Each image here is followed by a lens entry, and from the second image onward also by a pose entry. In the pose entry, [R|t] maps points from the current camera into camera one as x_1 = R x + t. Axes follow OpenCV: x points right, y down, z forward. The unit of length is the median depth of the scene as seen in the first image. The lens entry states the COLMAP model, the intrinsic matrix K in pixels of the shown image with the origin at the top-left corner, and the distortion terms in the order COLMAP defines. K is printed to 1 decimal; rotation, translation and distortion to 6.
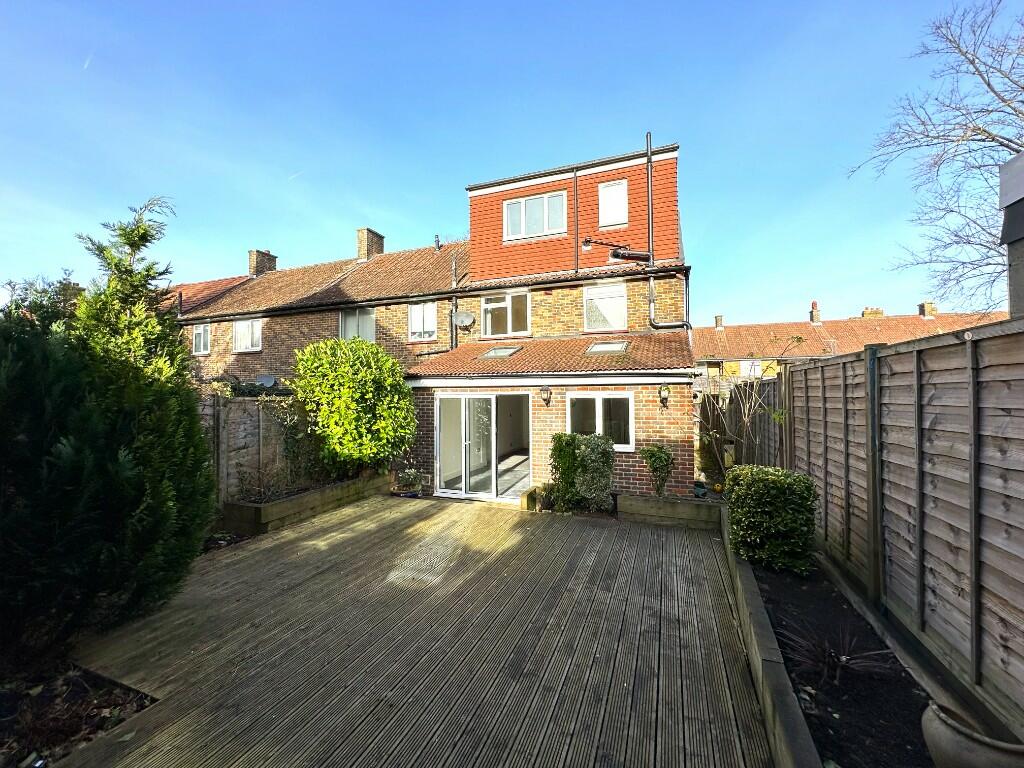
lens RADIAL K [[409.5, 0, 512.5], [0, 409.5, 381.7], [0, 0, 1]] dist [0.000371, 0.000106]
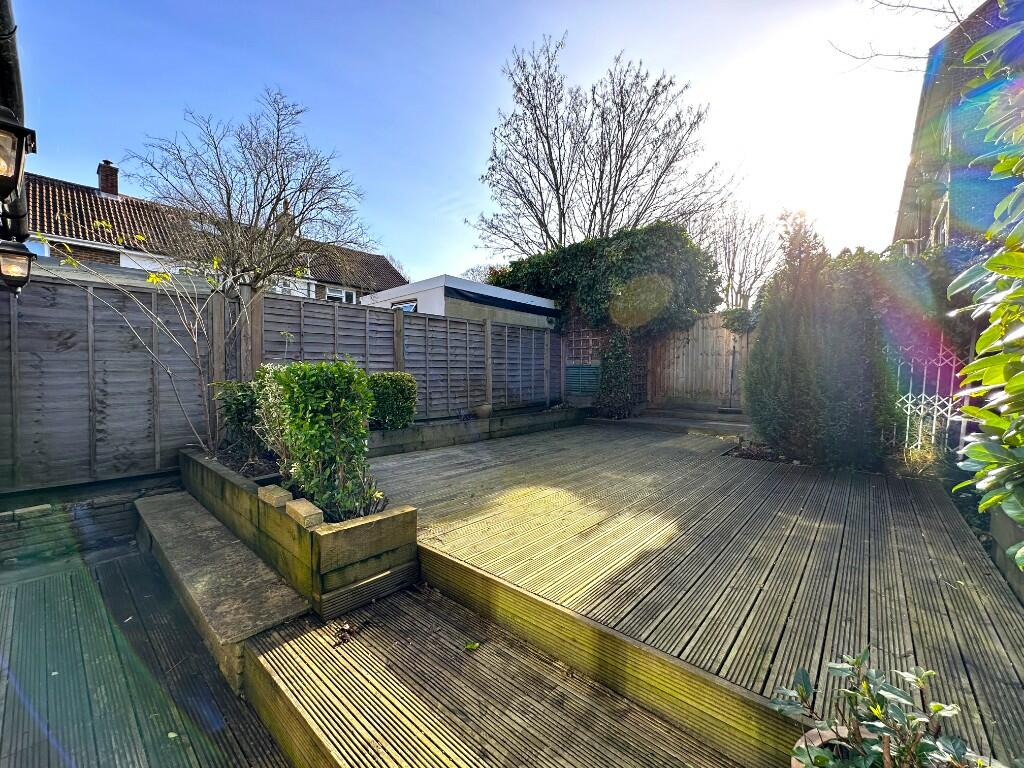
lens RADIAL K [[409.5, 0, 512.5], [0, 409.5, 381.7], [0, 0, 1]] dist [0.000371, 0.000106]
pose [[-0.928303, 0.002443, 0.371817, -0.263885], [0.007871, 0.999883, 0.013081, 0.154479], [-0.371742, 0.015070, -0.928214, 1.597776]]
